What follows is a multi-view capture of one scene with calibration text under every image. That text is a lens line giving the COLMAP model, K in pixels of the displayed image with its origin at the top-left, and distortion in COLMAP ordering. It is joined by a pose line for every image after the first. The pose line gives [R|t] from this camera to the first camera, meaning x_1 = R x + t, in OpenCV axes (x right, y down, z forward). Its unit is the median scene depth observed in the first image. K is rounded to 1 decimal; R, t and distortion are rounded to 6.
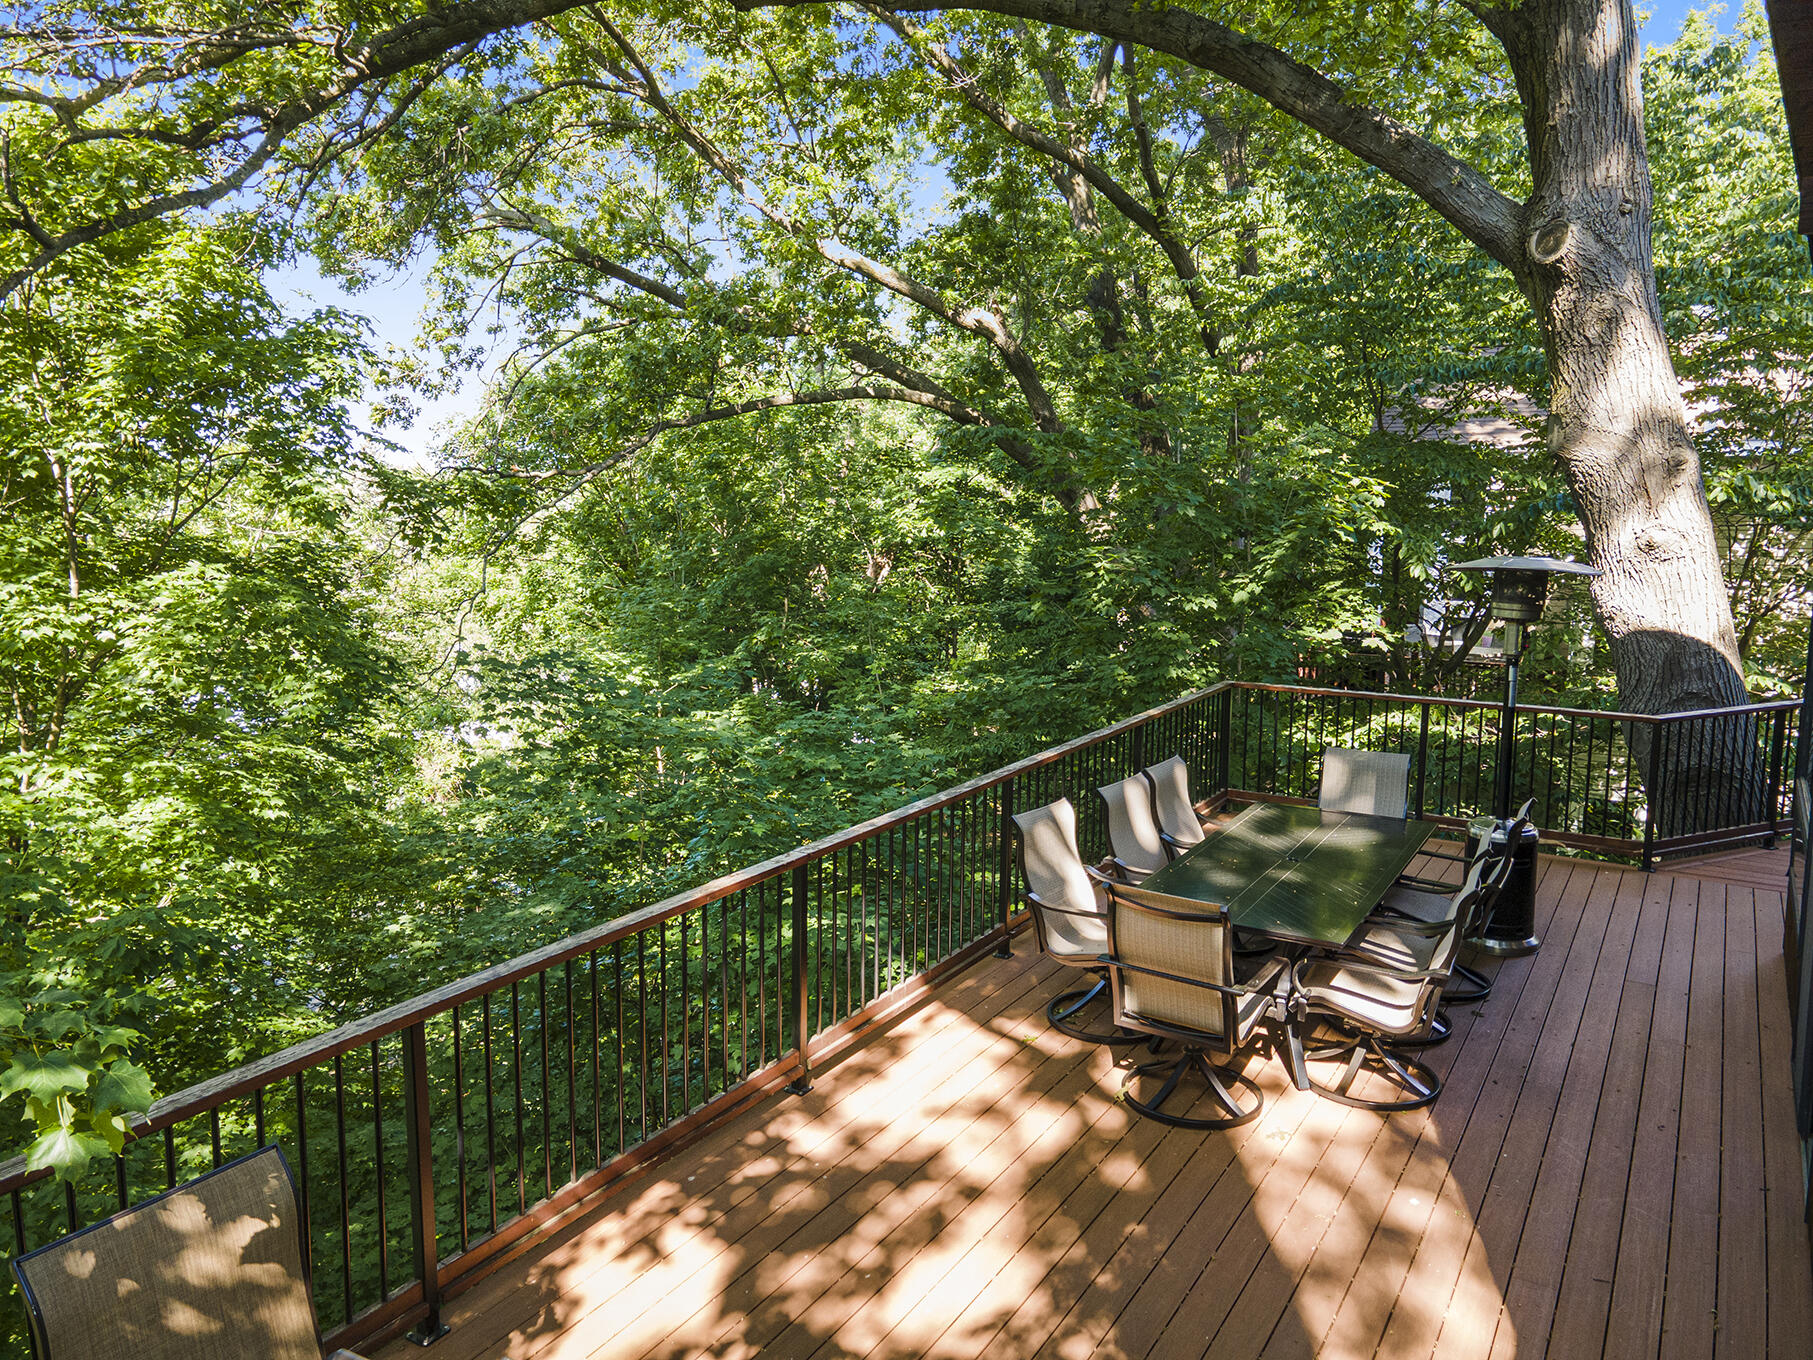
lens RADIAL K [[1314.4, 0, 906.5], [0, 1314.4, 680.0], [0, 0, 1]] dist [0.003745, 0.000543]
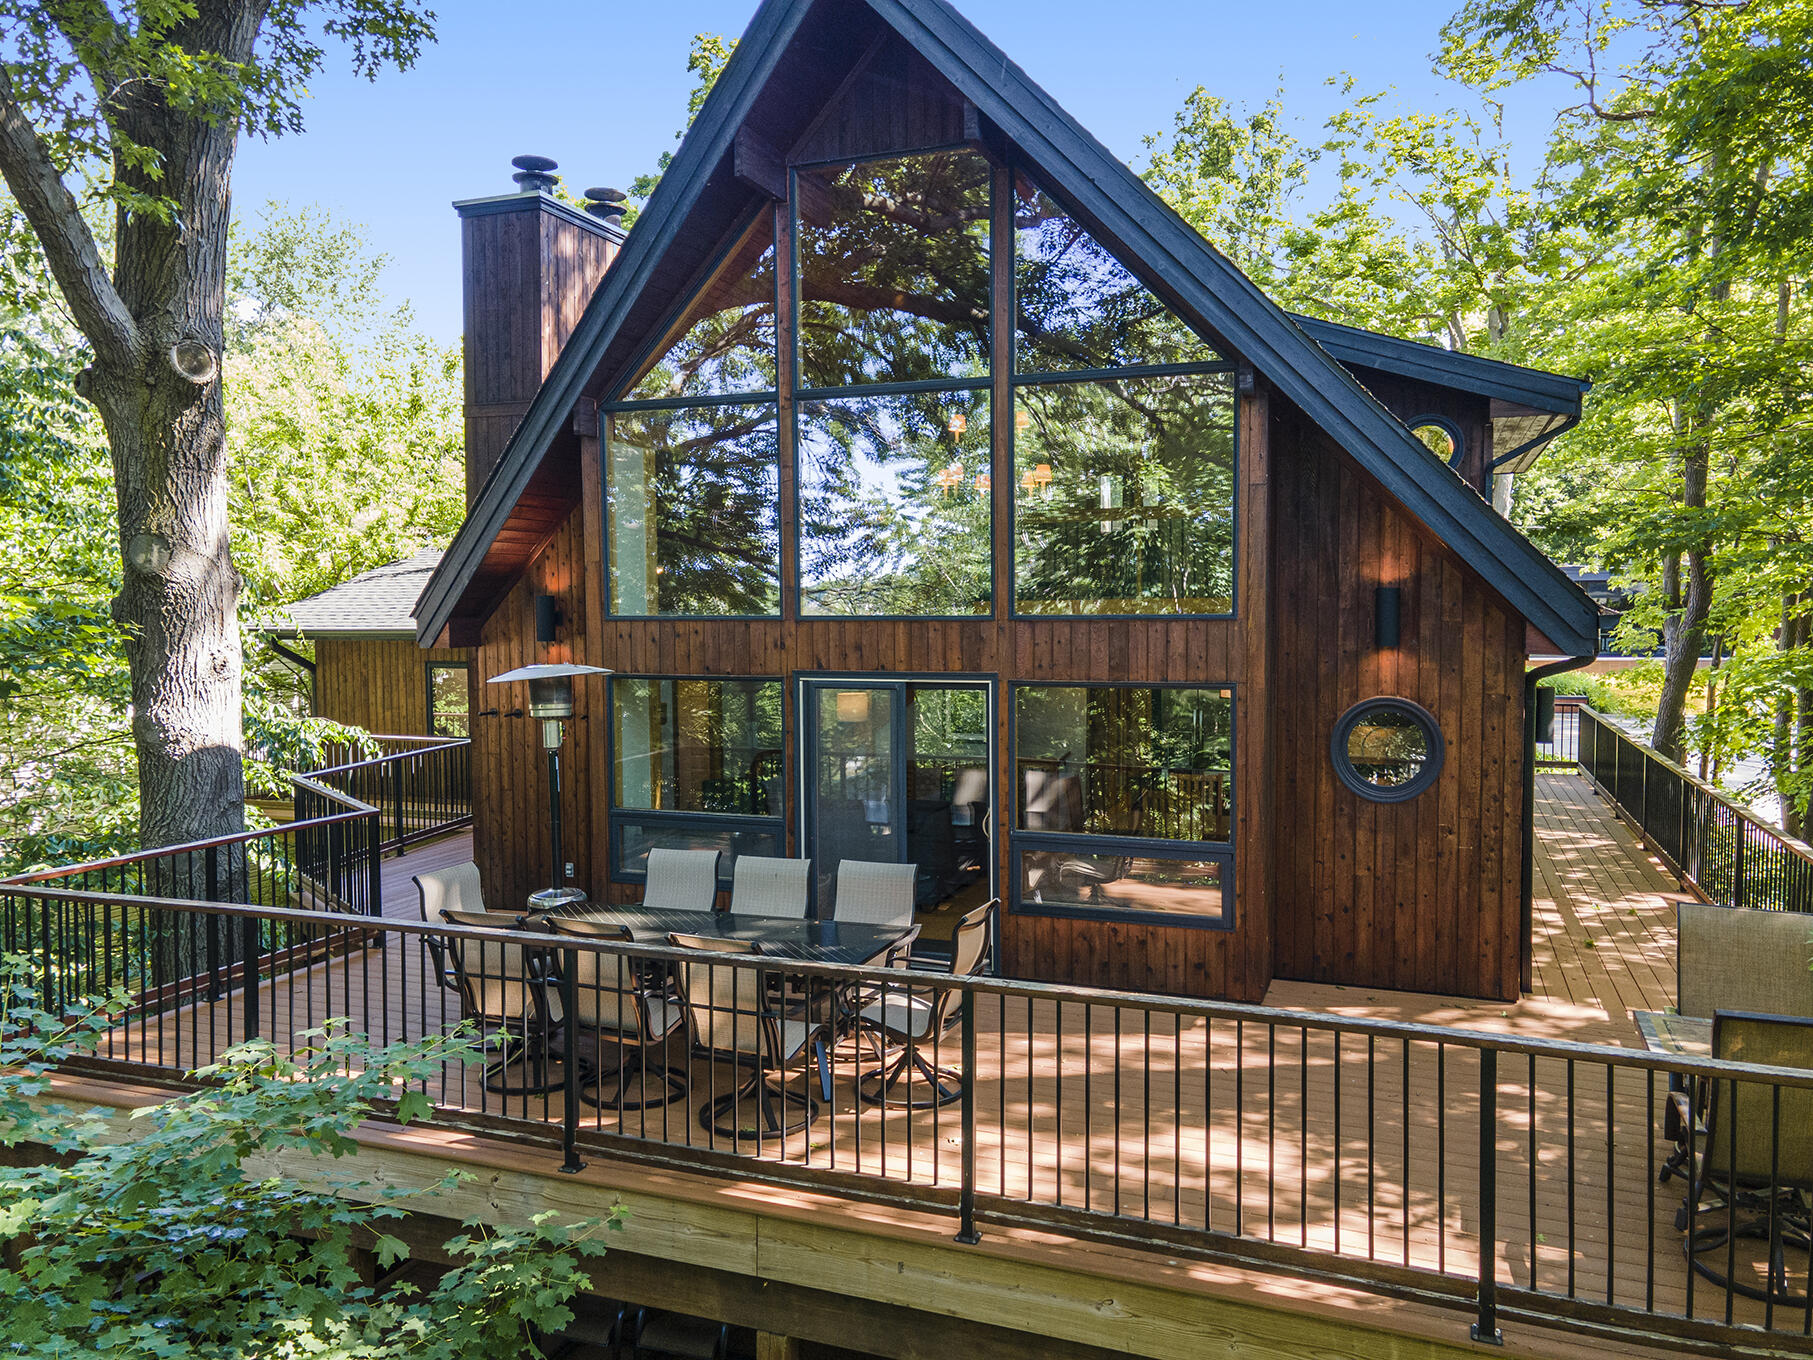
lens RADIAL K [[1314.4, 0, 906.5], [0, 1314.4, 680.0], [0, 0, 1]] dist [0.003745, 0.000543]
pose [[-0.183503, -0.052362, 0.981624, -0.949530], [0.153220, 0.984852, 0.081176, -0.157065], [-0.971005, 0.165300, -0.172700, 1.117828]]
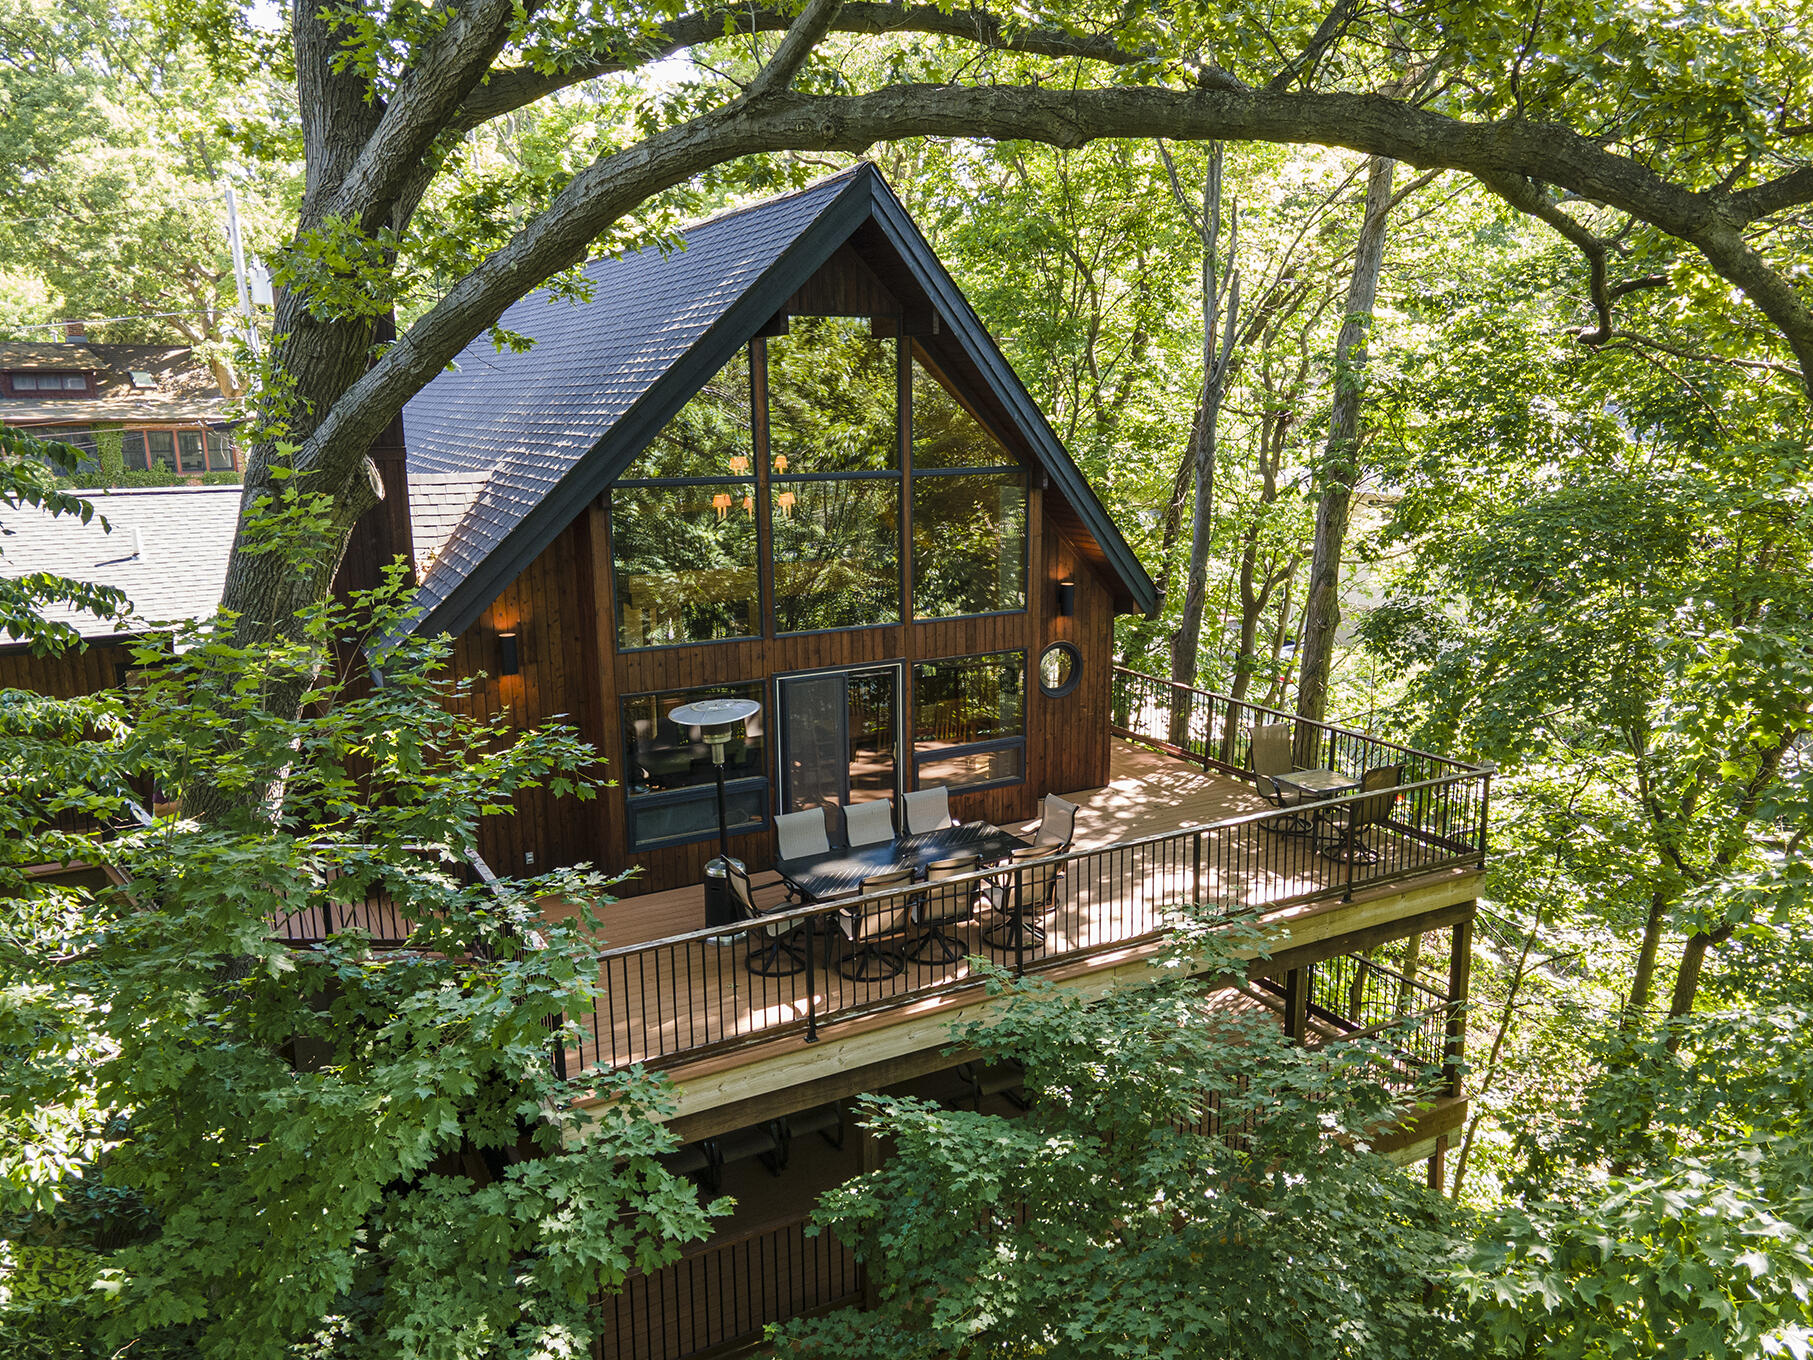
lens RADIAL K [[1314.4, 0, 906.5], [0, 1314.4, 680.0], [0, 0, 1]] dist [0.003745, 0.000543]
pose [[-0.872264, -0.094840, 0.479750, -0.635414], [0.083018, 0.938060, 0.336380, -0.803428], [-0.481937, 0.333240, -0.810363, 2.729057]]
